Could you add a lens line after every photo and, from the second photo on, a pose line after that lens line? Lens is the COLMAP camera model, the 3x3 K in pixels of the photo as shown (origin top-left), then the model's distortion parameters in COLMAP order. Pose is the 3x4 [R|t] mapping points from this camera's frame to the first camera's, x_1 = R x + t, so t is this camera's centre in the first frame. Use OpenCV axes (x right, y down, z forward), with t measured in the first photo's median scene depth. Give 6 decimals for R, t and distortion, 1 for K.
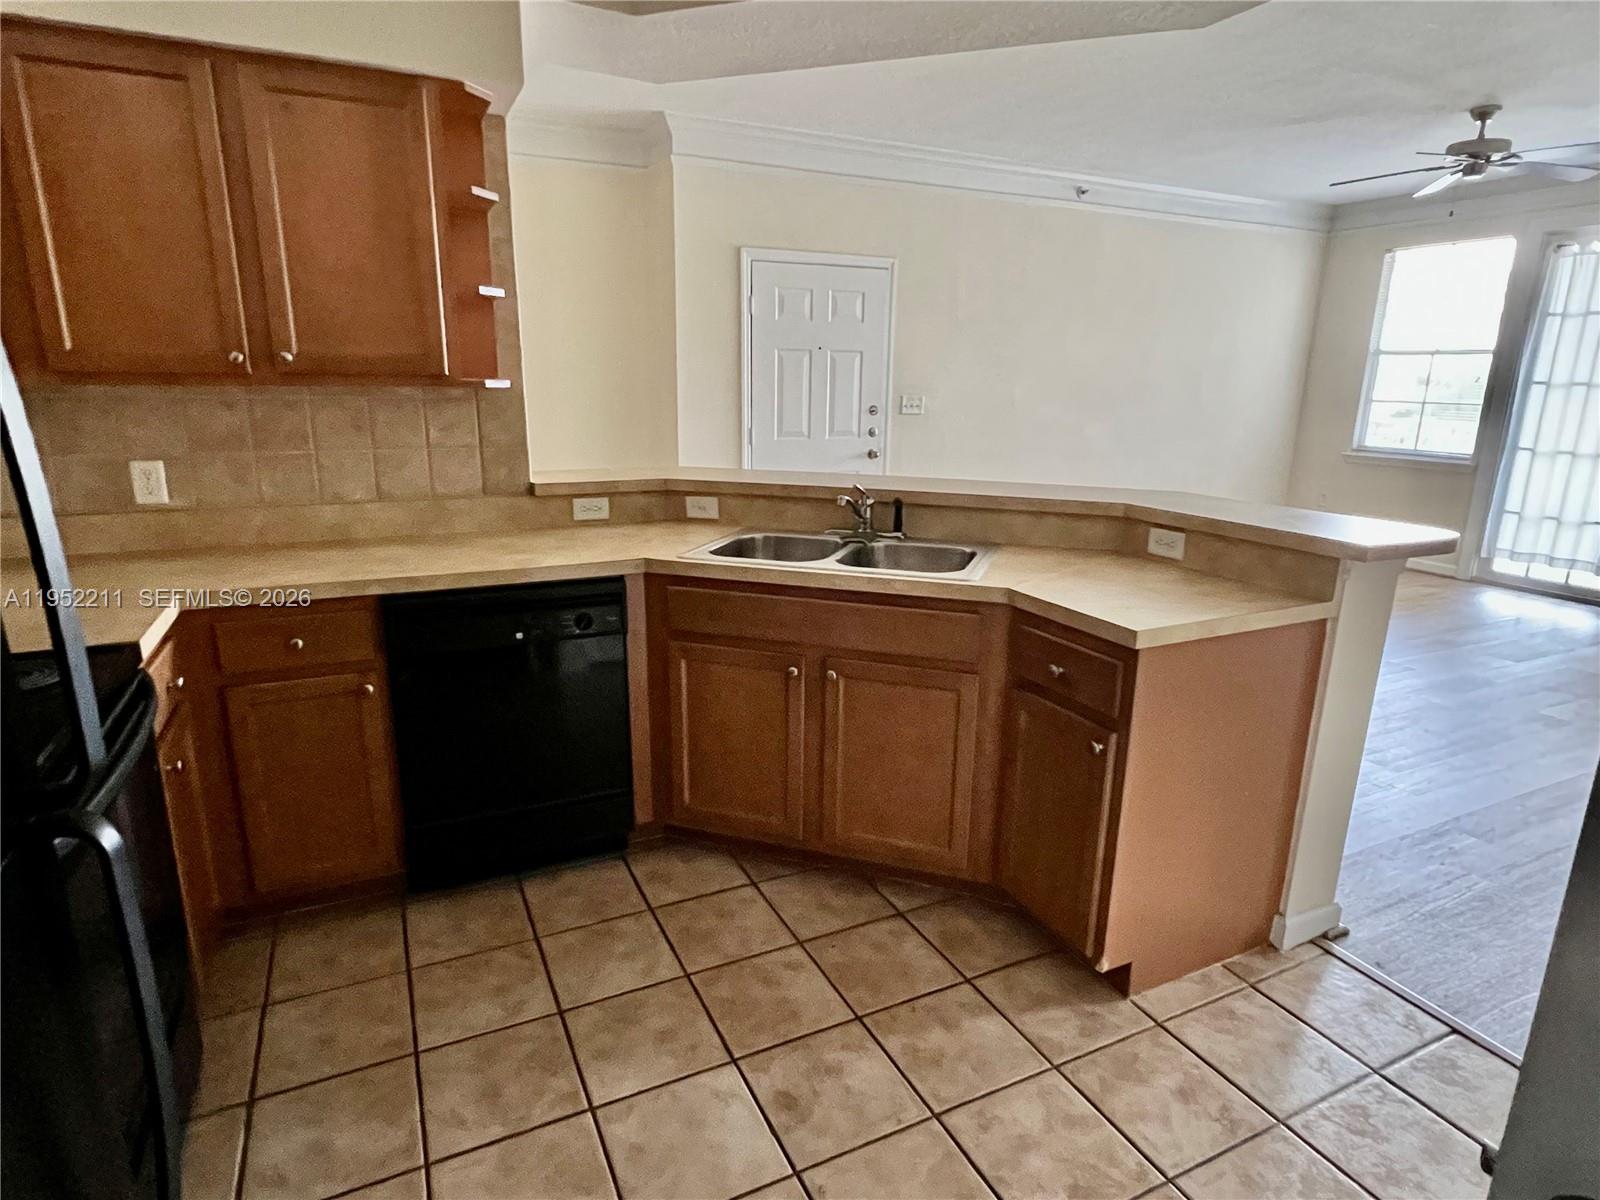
lens RADIAL K [[909.6, 0, 802.6], [0, 909.6, 604.8], [0, 0, 1]] dist [0.006256, -0.000464]
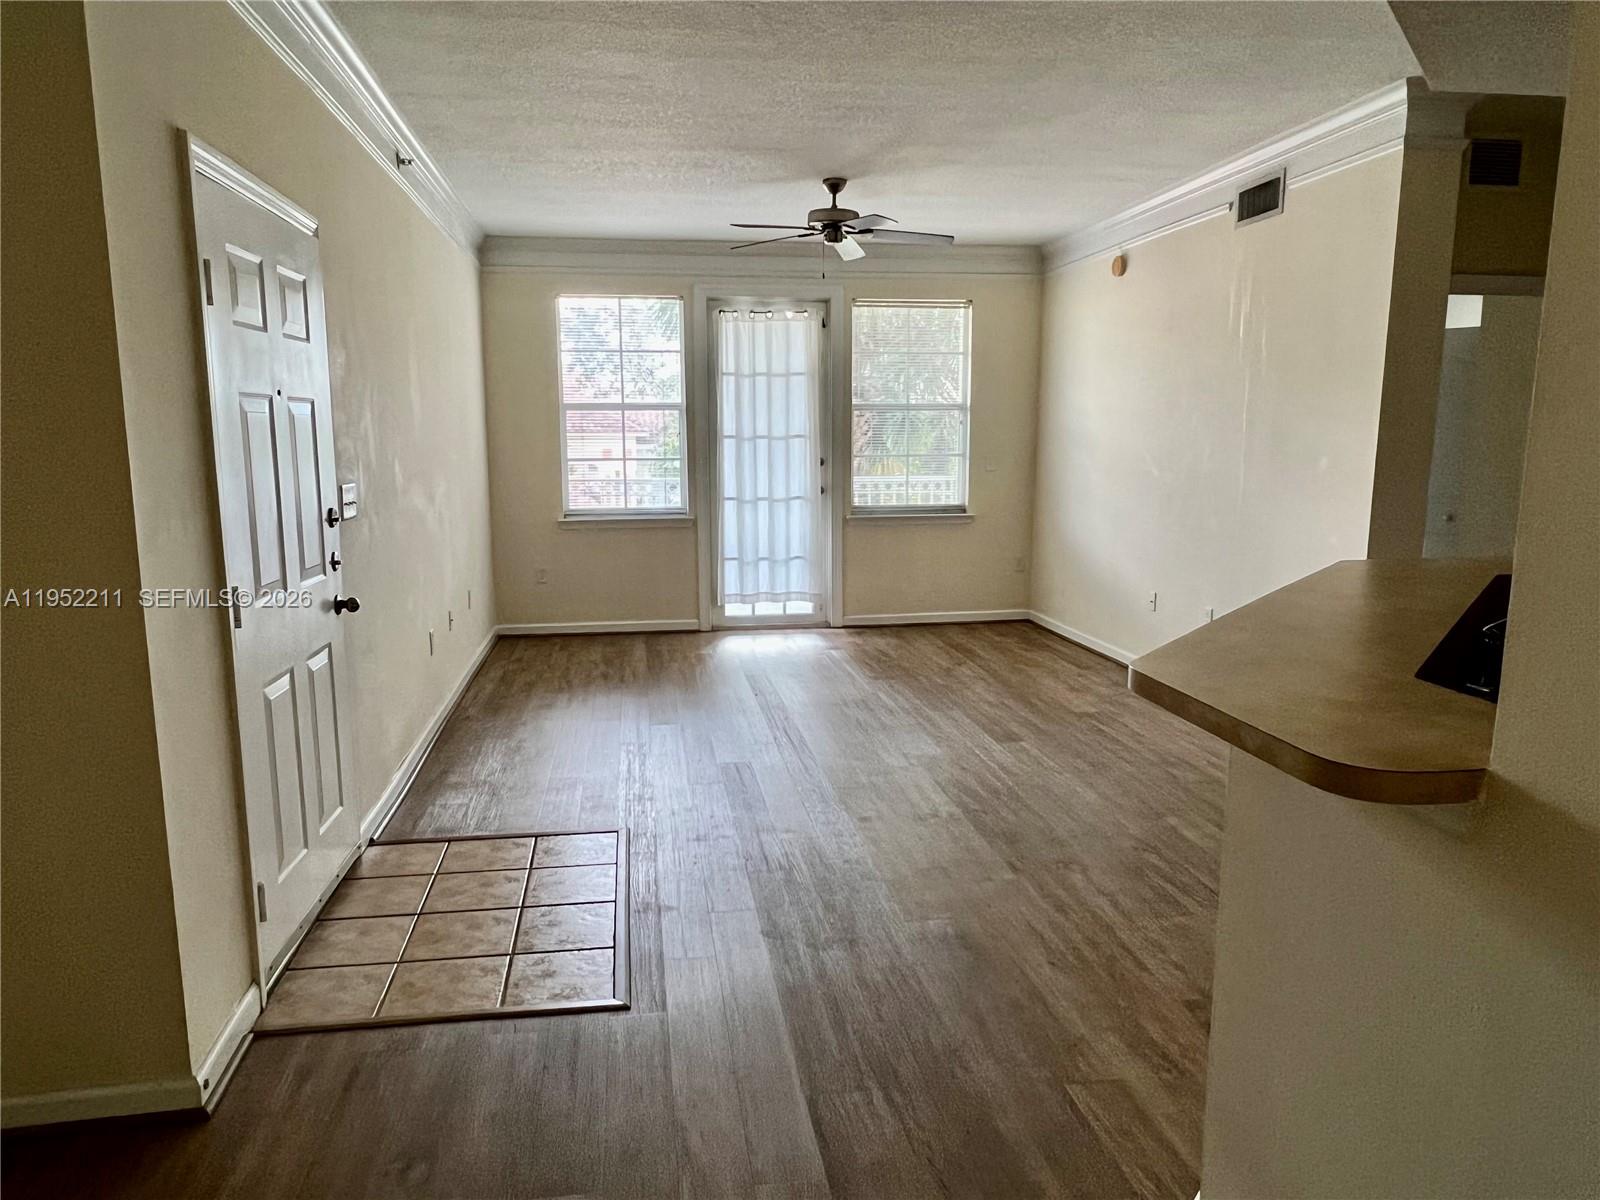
lens RADIAL K [[1087.7, 0, 800.4], [0, 1087.7, 598.8], [0, 0, 1]] dist [-0.006176, -0.000268]
pose [[0.285644, -0.163610, 0.944267, -0.380128], [0.246146, 0.964789, 0.092706, -0.153983], [-0.926186, 0.205946, 0.315858, 0.550129]]
